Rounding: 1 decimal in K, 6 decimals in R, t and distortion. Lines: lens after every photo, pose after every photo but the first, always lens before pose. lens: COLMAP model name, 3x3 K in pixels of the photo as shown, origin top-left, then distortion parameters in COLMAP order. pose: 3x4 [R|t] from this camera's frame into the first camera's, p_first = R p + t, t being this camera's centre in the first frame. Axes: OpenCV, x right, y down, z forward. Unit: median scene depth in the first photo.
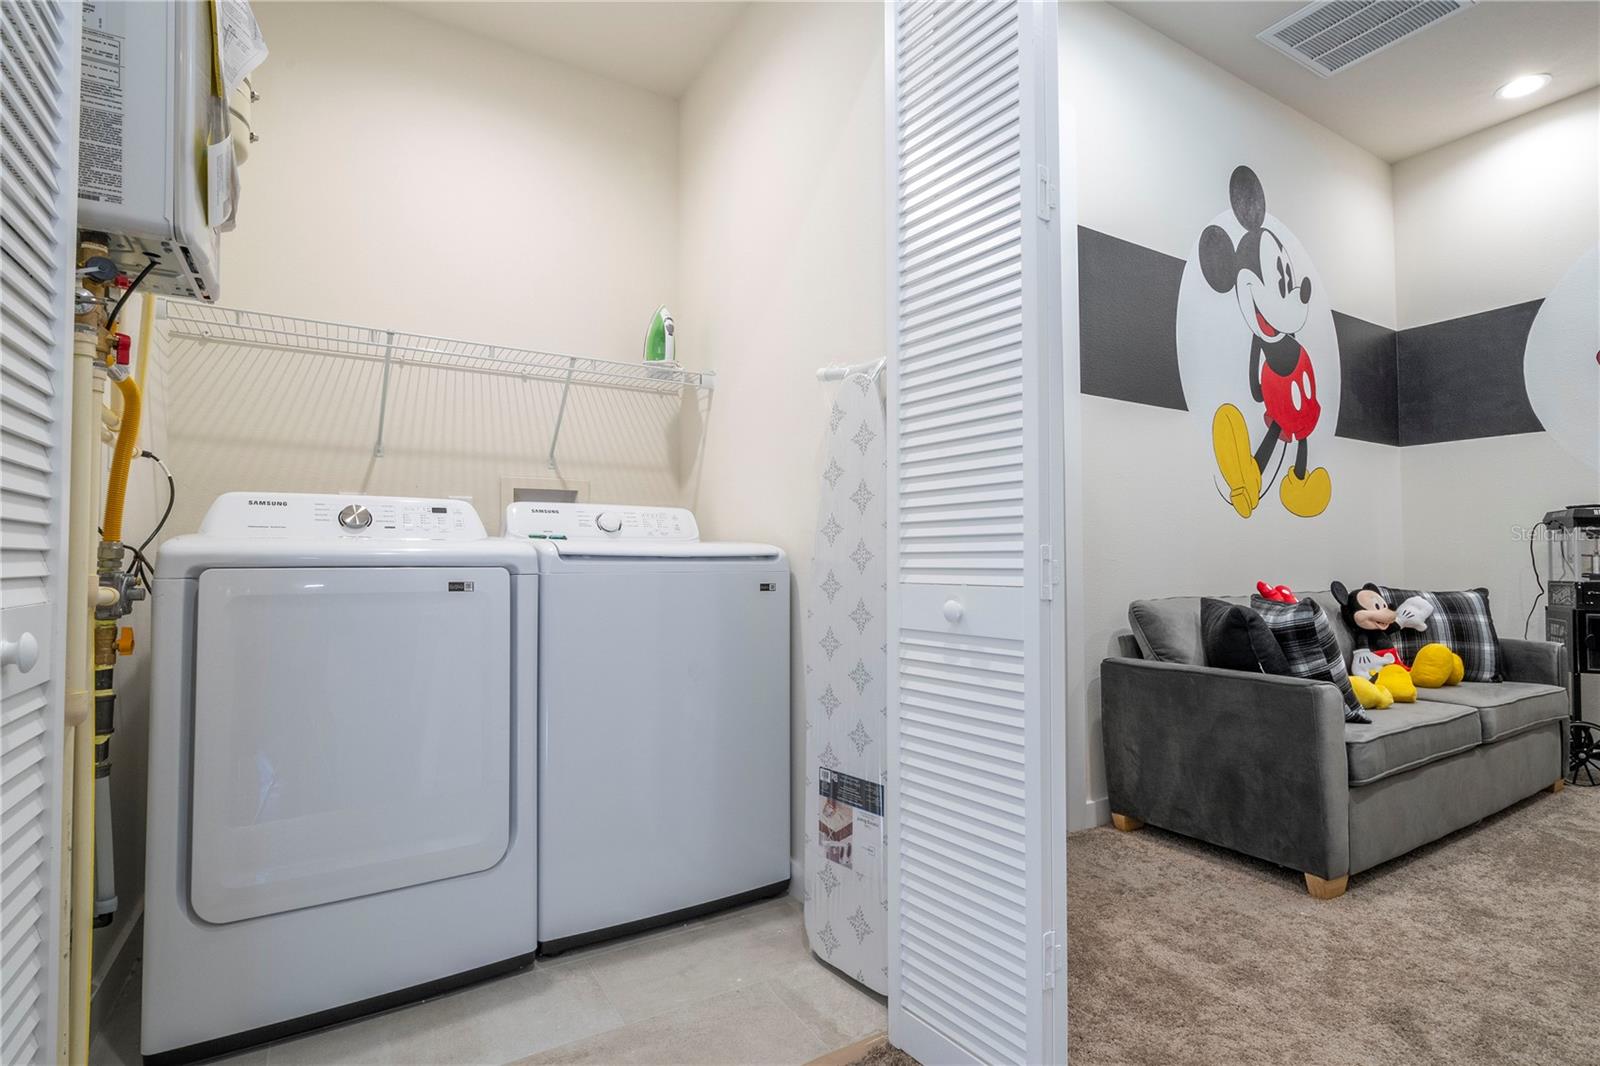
lens RADIAL K [[759.2, 0, 811.7], [0, 759.2, 542.9], [0, 0, 1]] dist [-0.000798, 0.000260]
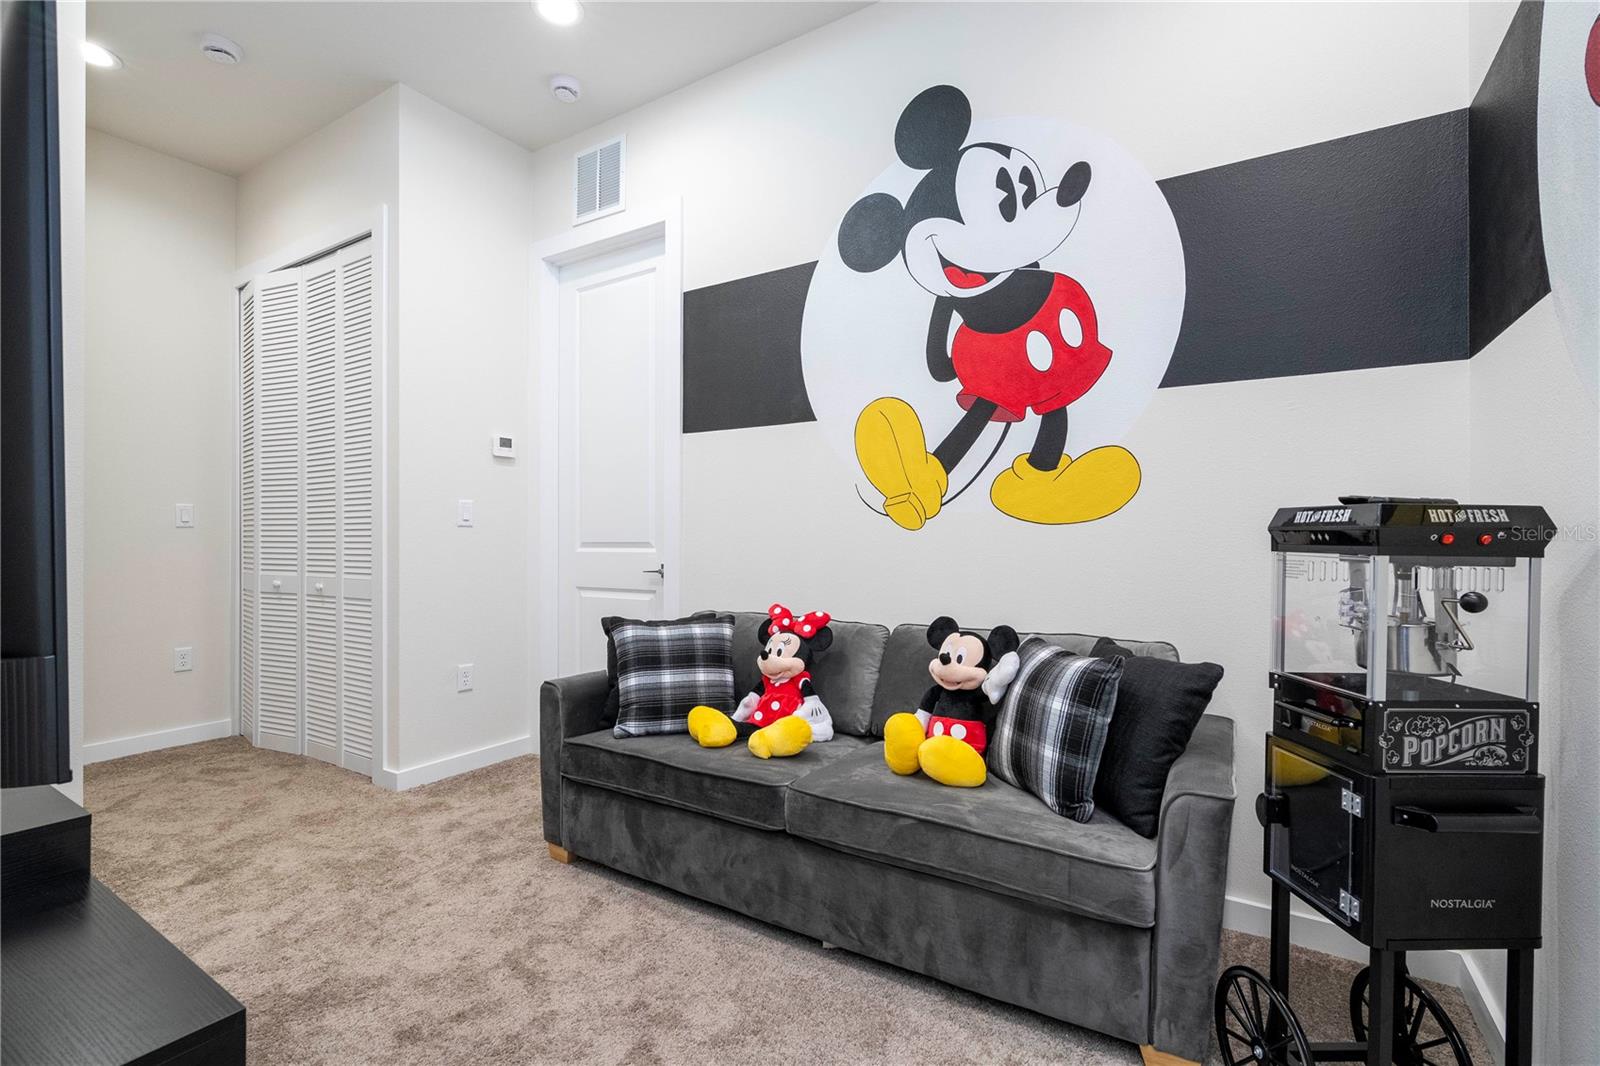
lens RADIAL K [[720.4, 0, 800.0], [0, 720.4, 533.0], [0, 0, 1]] dist [-0.003123, 0.000134]
pose [[0.446572, 0.003990, -0.894739, 1.274137], [0.022310, 0.999629, 0.015593, -0.046628], [0.894470, -0.026926, 0.446317, 0.565191]]
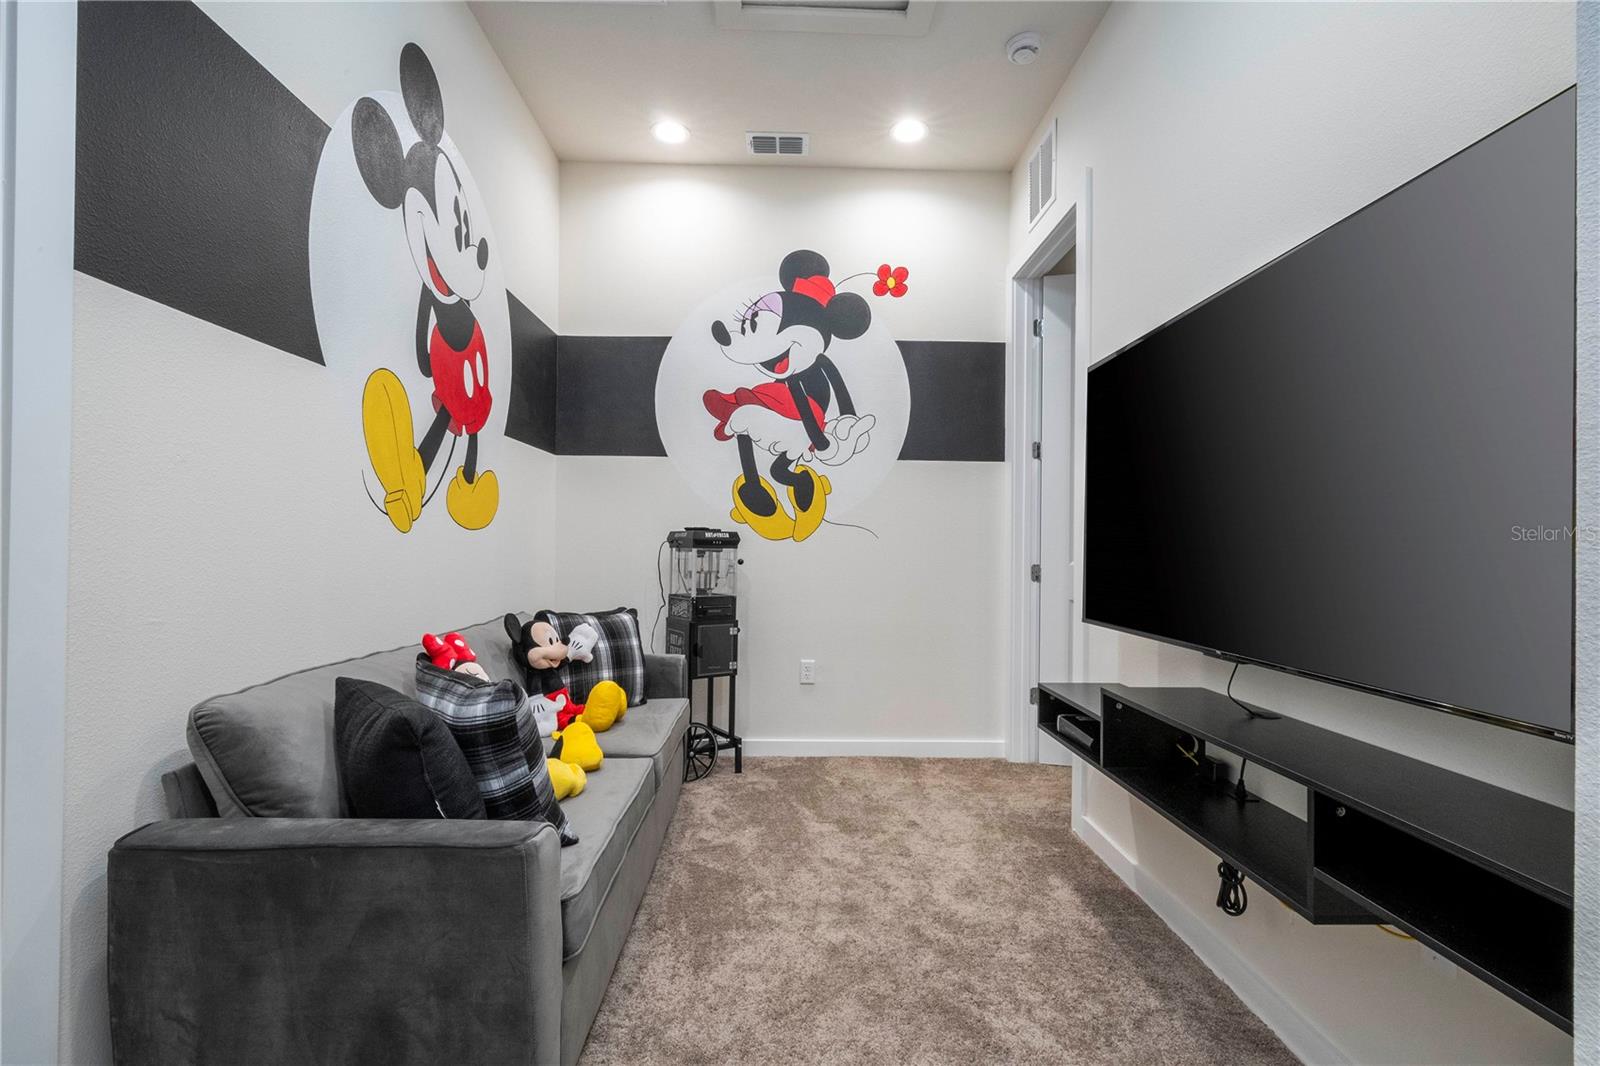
lens RADIAL K [[720.4, 0, 800.0], [0, 720.4, 533.0], [0, 0, 1]] dist [-0.003123, 0.000134]
pose [[0.496631, 0.020130, 0.867728, 0.172729], [-0.035619, 0.999362, -0.002797, -0.046173], [-0.867230, -0.029518, 0.497031, 0.349207]]
